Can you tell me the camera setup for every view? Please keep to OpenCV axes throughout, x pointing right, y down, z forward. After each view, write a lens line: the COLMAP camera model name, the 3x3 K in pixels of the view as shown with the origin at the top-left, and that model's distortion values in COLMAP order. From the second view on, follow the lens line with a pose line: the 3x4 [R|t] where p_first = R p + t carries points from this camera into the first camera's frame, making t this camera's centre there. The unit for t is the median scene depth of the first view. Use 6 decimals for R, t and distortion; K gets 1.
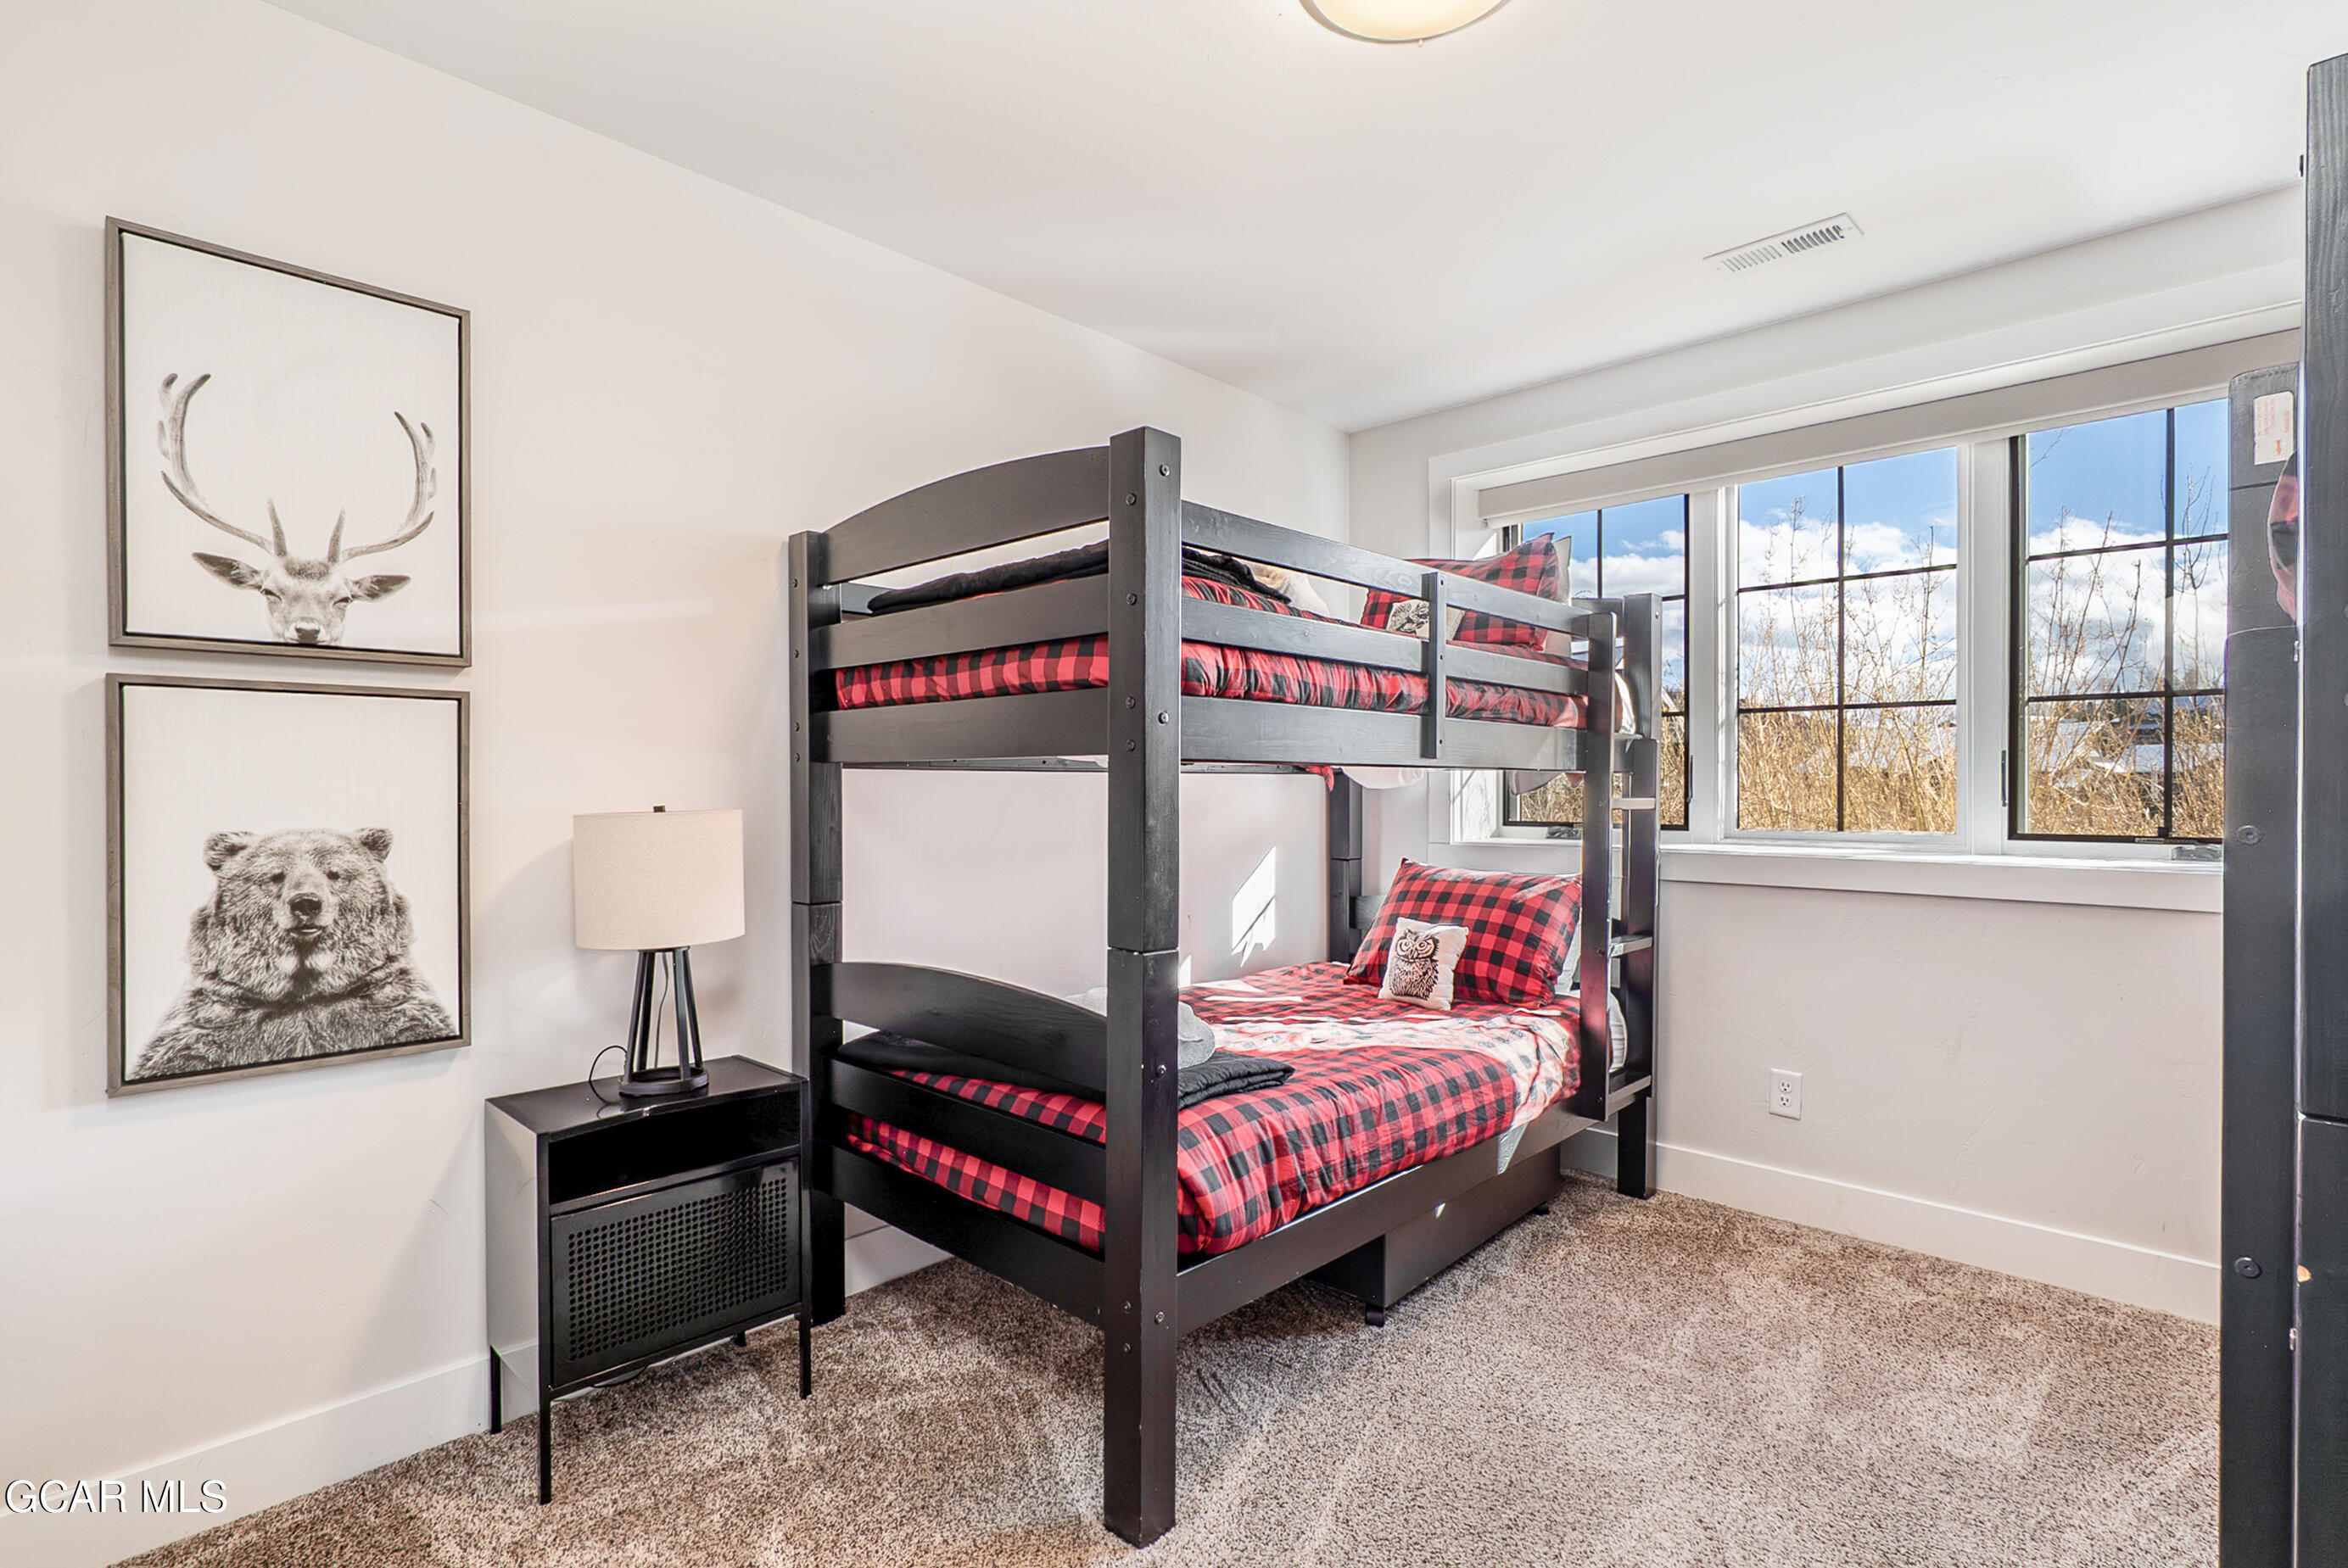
lens RADIAL K [[1101.0, 0, 1185.6], [0, 1101.0, 782.2], [0, 0, 1]] dist [-0.002192, 0.000793]
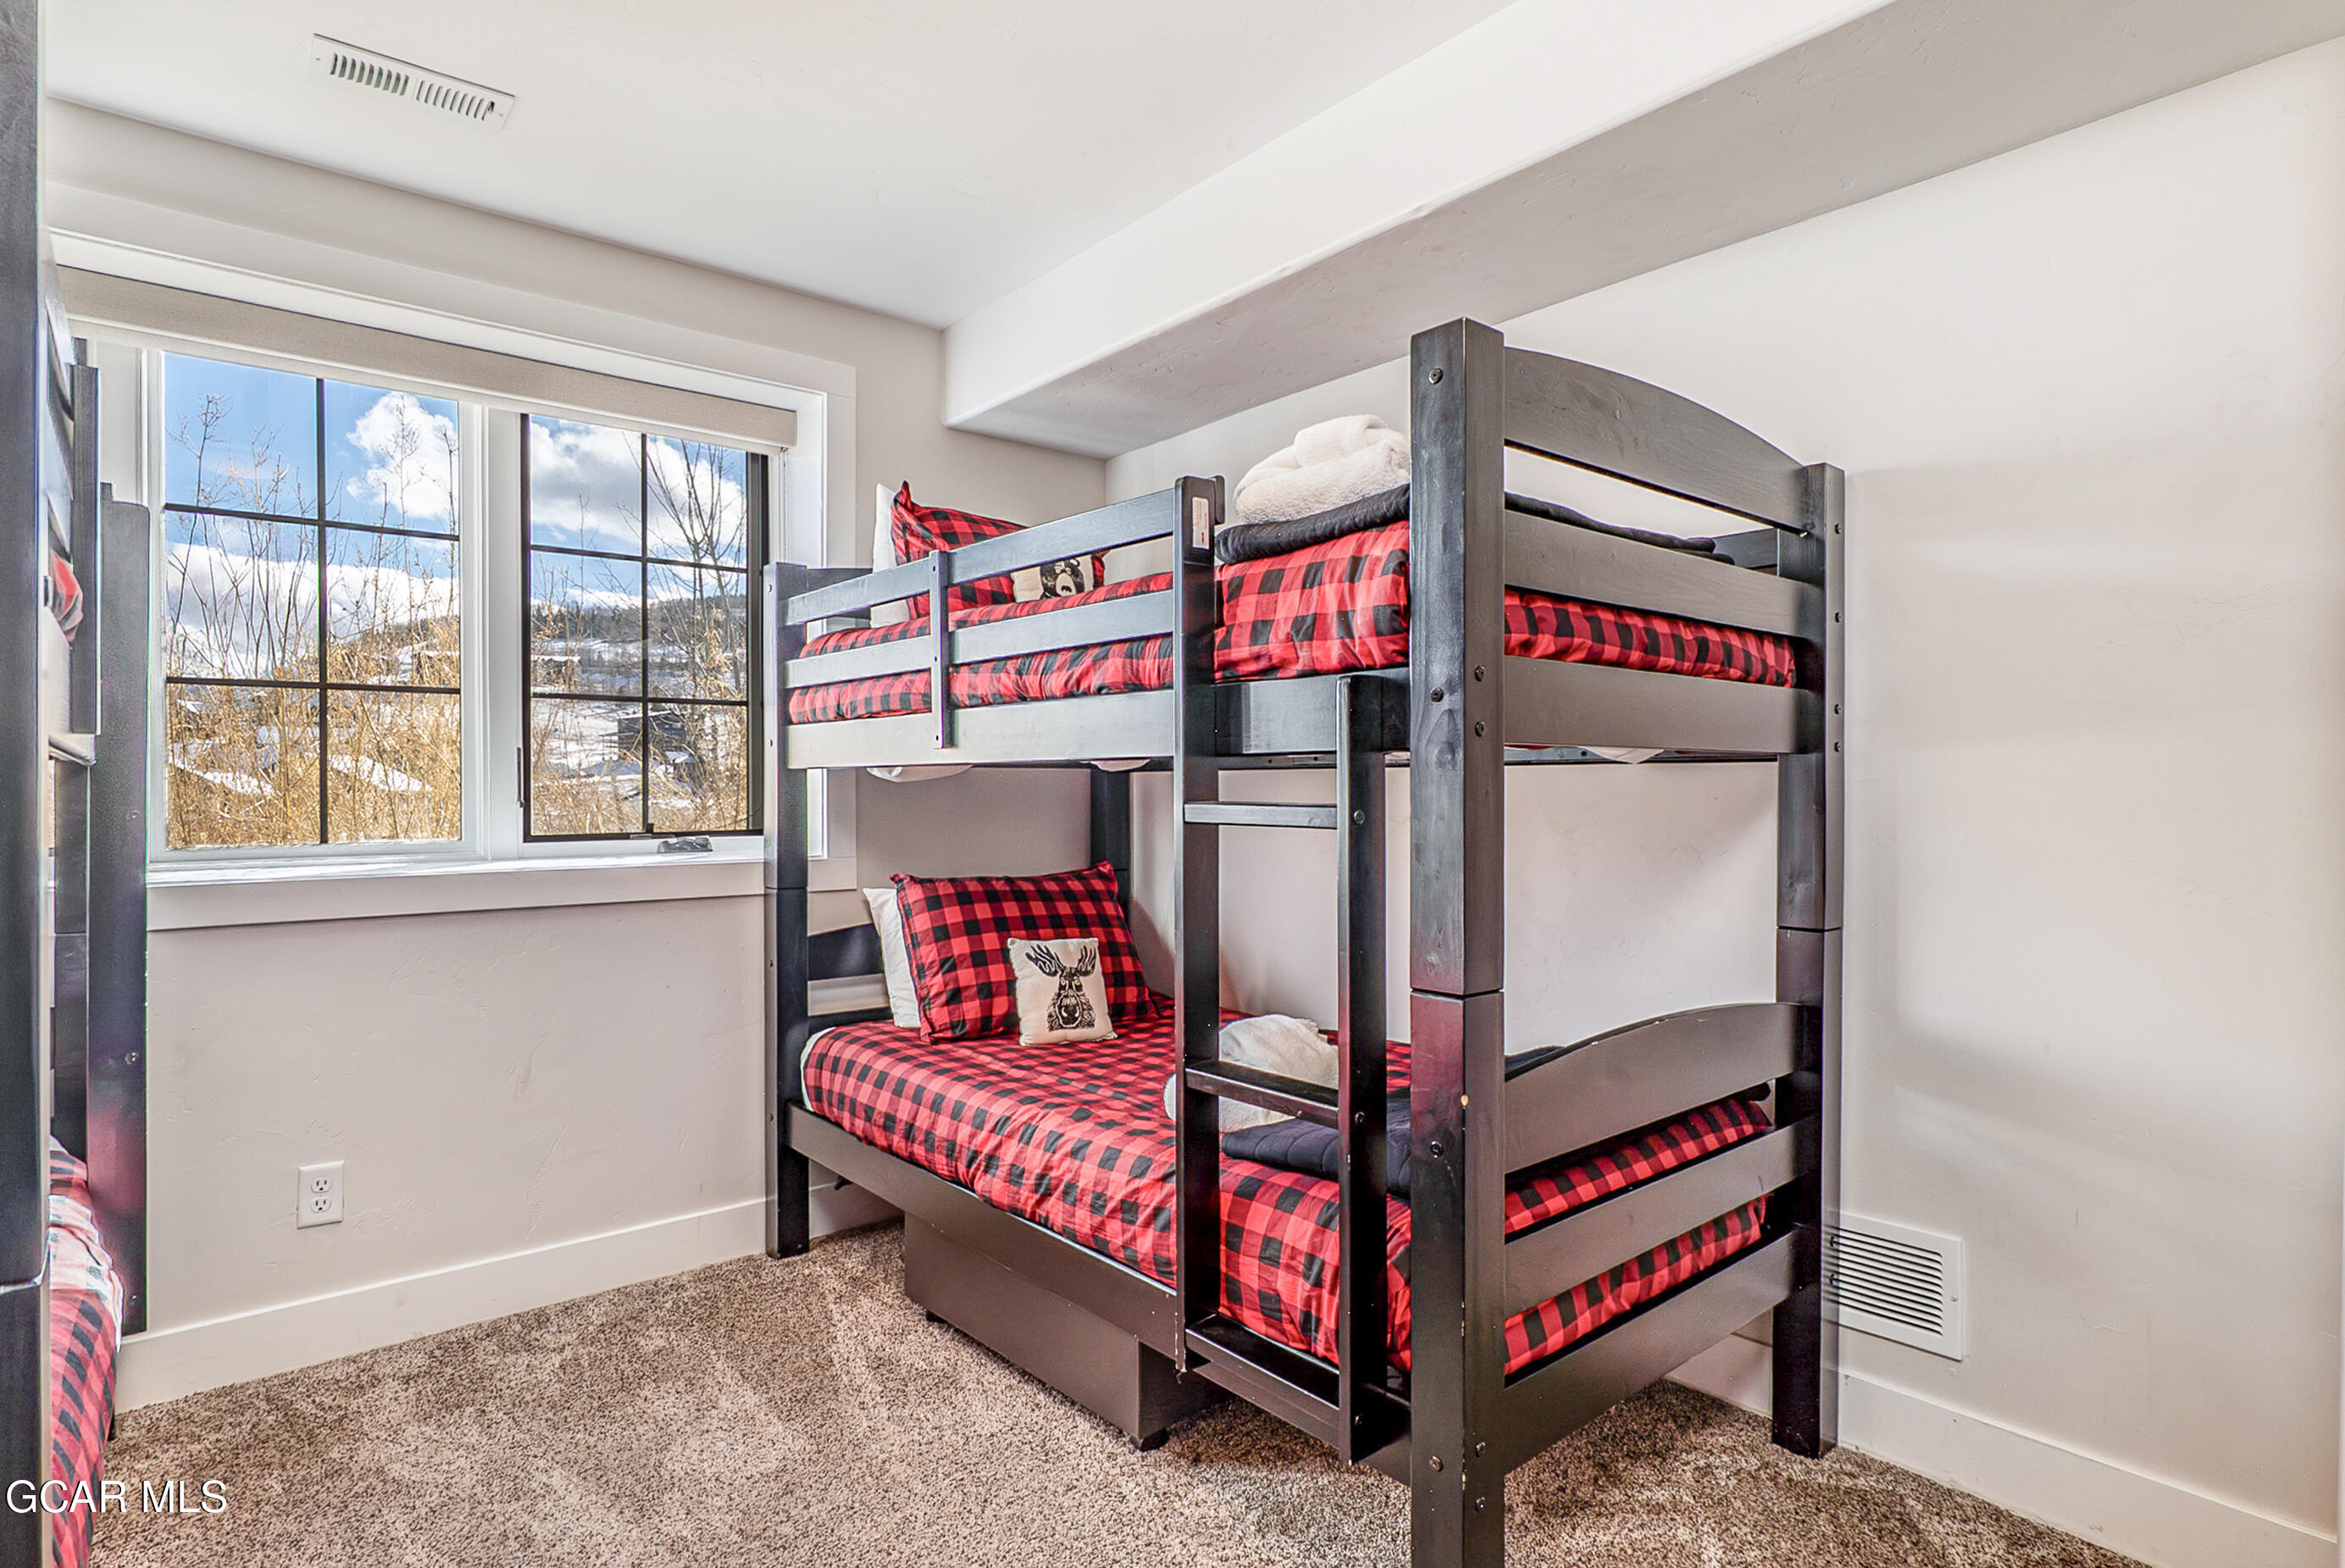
lens RADIAL K [[1191.3, 0, 1170.1], [0, 1191.3, 797.7], [0, 0, 1]] dist [-0.014813, 0.000584]
pose [[0.128630, -0.009935, 0.991643, -0.190281], [0.000723, 0.999950, 0.009925, 0.004753], [-0.991692, -0.000560, 0.128631, 0.344286]]
